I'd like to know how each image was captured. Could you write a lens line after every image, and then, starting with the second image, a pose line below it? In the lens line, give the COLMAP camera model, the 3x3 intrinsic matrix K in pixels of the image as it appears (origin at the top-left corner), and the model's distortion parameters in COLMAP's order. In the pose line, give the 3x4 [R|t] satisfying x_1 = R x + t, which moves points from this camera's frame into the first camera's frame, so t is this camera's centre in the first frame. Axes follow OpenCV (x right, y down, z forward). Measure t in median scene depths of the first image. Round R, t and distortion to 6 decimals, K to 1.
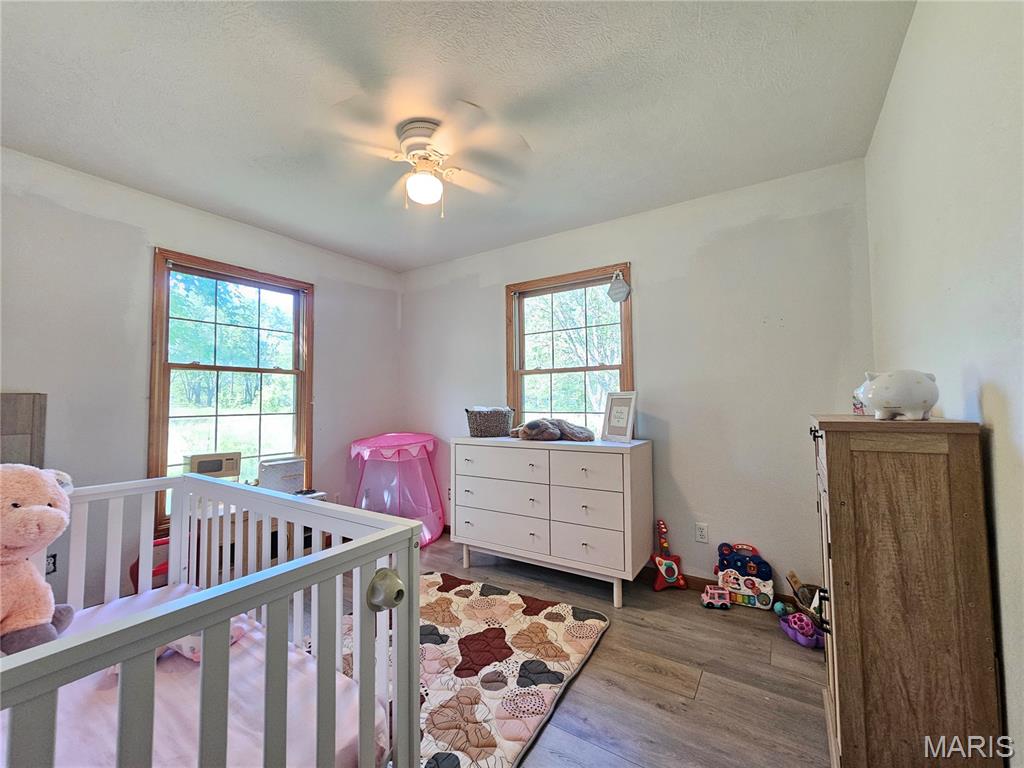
lens RADIAL K [[418.1, 0, 513.9], [0, 418.1, 383.4], [0, 0, 1]] dist [0.001723, 0.000625]
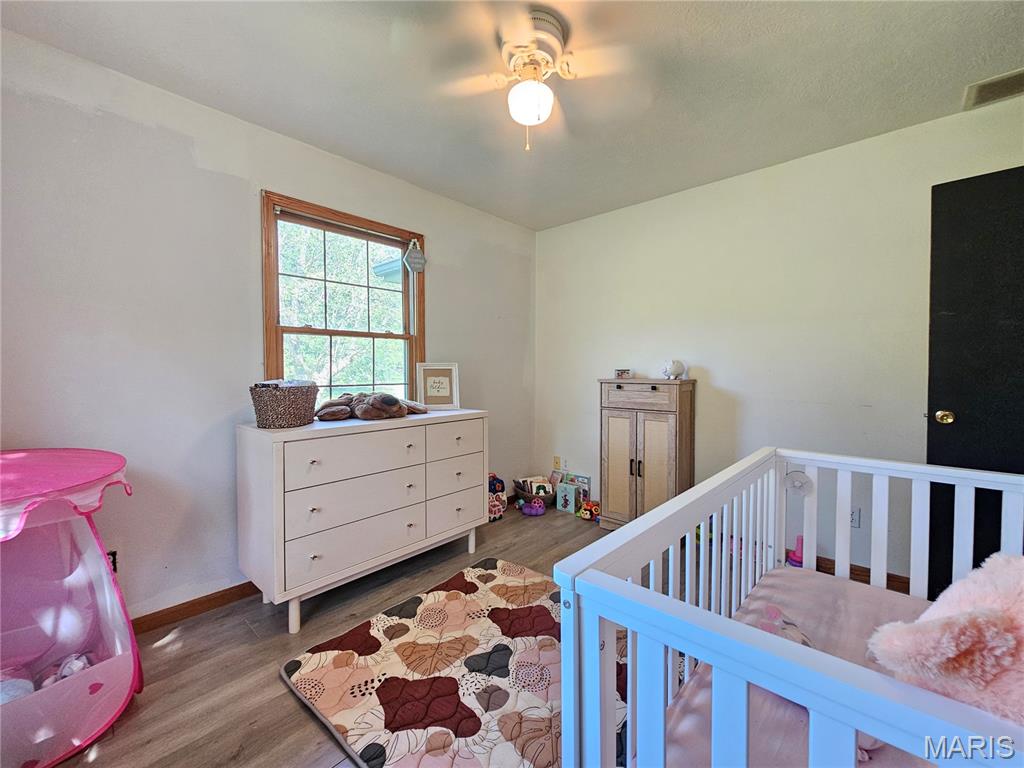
lens RADIAL K [[418.1, 0, 507.5], [0, 418.1, 384.0], [0, 0, 1]] dist [0.001723, 0.000625]
pose [[0.166119, -0.022644, 0.985846, -0.745791], [-0.041142, 0.998707, 0.029872, 0.034380], [-0.985247, -0.045522, 0.164973, 0.653242]]
